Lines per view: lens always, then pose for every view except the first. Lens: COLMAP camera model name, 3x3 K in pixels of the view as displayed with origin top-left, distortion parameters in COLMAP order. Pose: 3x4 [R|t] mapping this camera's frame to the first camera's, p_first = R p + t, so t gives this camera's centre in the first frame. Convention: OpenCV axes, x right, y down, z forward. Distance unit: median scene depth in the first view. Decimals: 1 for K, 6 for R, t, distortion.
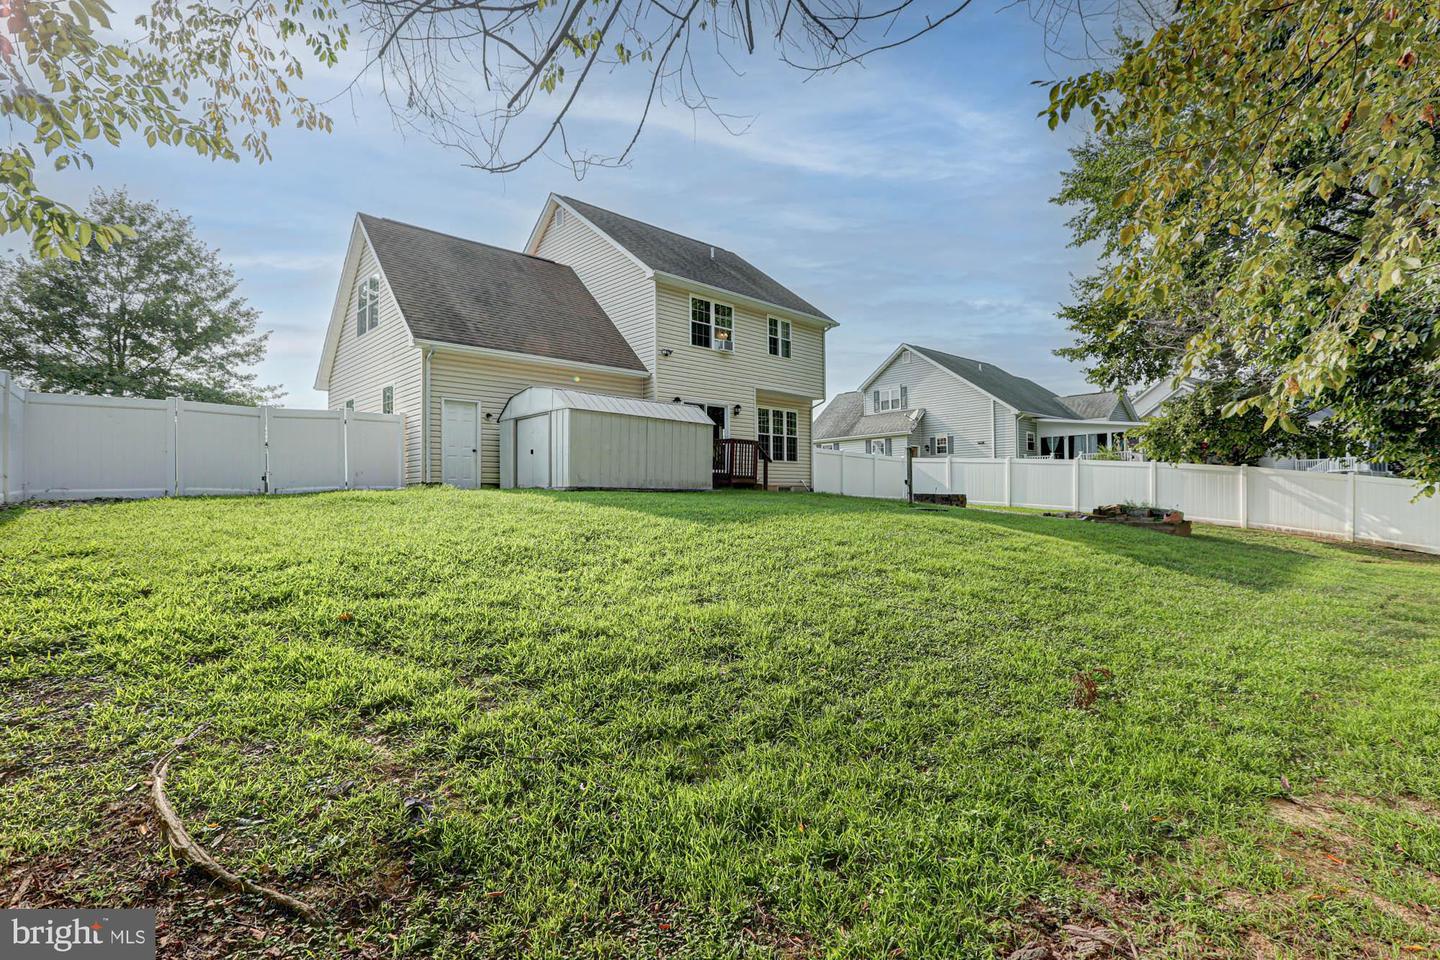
lens RADIAL K [[659.1, 0, 721.6], [0, 659.1, 484.5], [0, 0, 1]] dist [-0.003971, 0.000462]
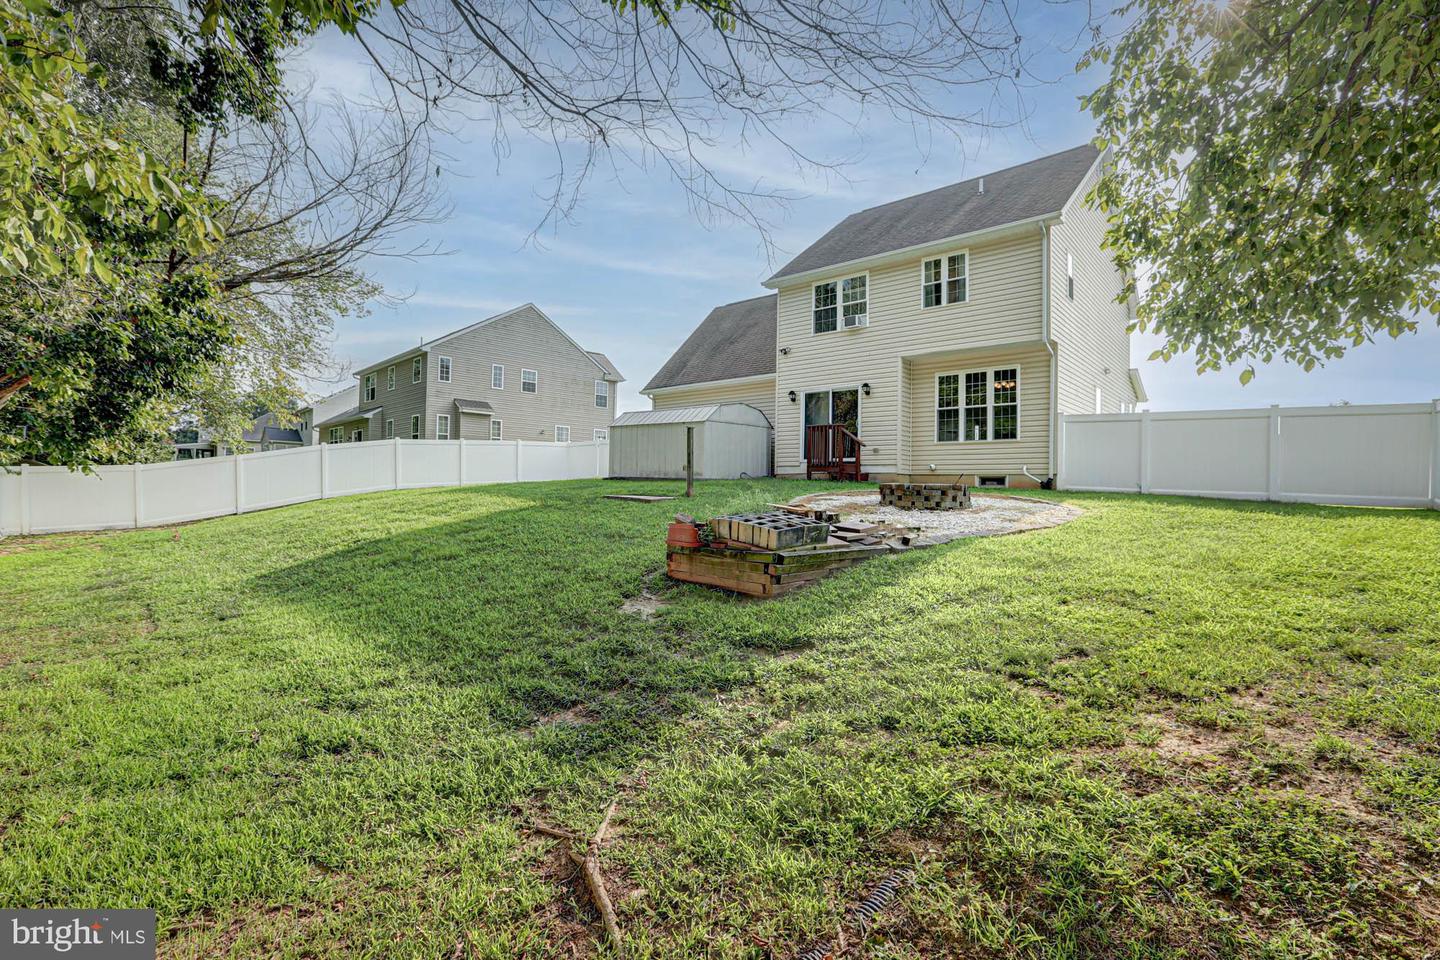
lens RADIAL K [[659.1, 0, 721.6], [0, 659.1, 484.5], [0, 0, 1]] dist [-0.003971, 0.000462]
pose [[0.122502, 0.000155, -0.992468, 0.816797], [0.002326, 0.999997, 0.000443, 0.012562], [0.992466, -0.002363, 0.122501, 0.653484]]
